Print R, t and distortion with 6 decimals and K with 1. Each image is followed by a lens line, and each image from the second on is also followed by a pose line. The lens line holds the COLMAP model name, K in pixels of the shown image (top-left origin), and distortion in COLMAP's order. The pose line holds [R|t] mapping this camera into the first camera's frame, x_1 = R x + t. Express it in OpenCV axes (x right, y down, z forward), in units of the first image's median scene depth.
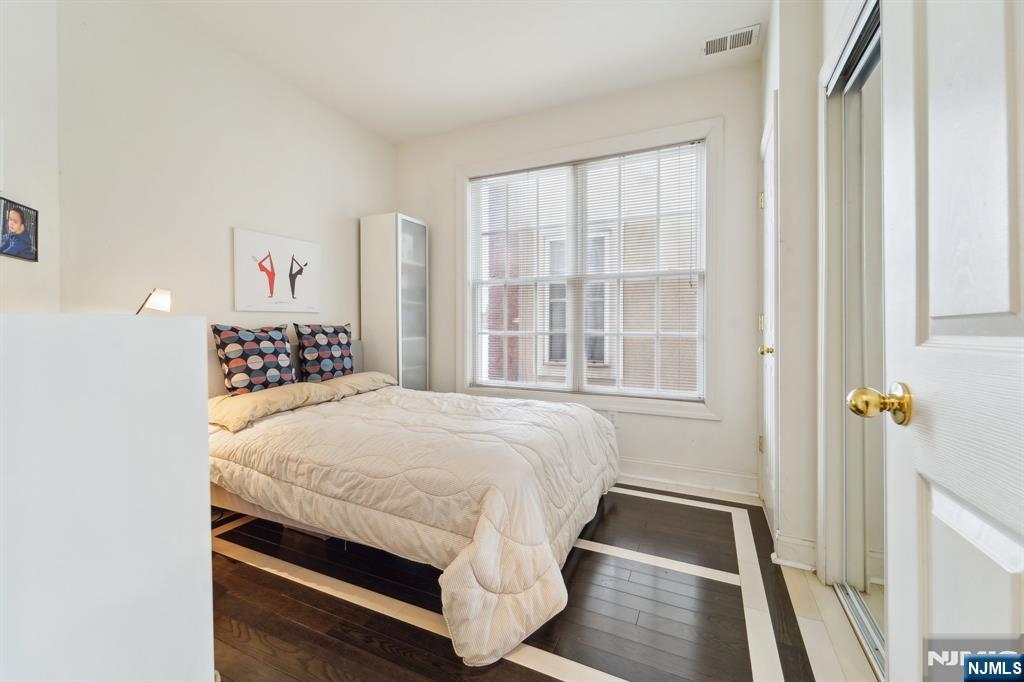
lens RADIAL K [[422.6, 0, 496.9], [0, 422.6, 333.3], [0, 0, 1]] dist [0.005404, -0.003916]
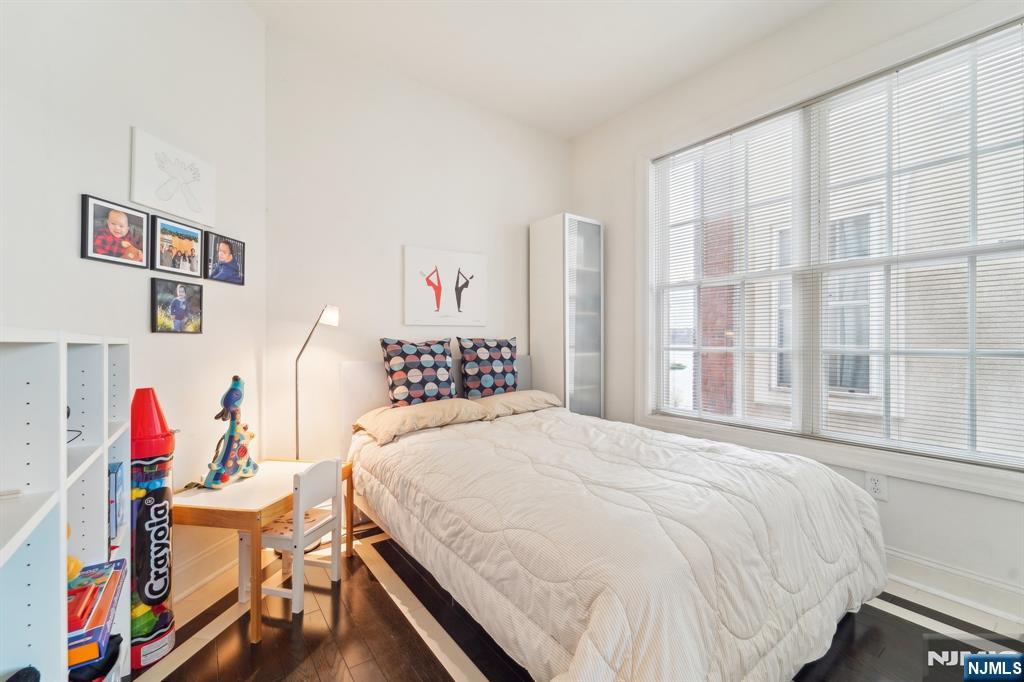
lens RADIAL K [[422.6, 0, 503.8], [0, 422.6, 343.3], [0, 0, 1]] dist [0.005404, -0.003916]
pose [[0.887550, 0.003427, -0.460699, 0.072750], [-0.008694, 0.999919, -0.009312, -0.000871], [0.460630, 0.012270, 0.887507, 0.179902]]
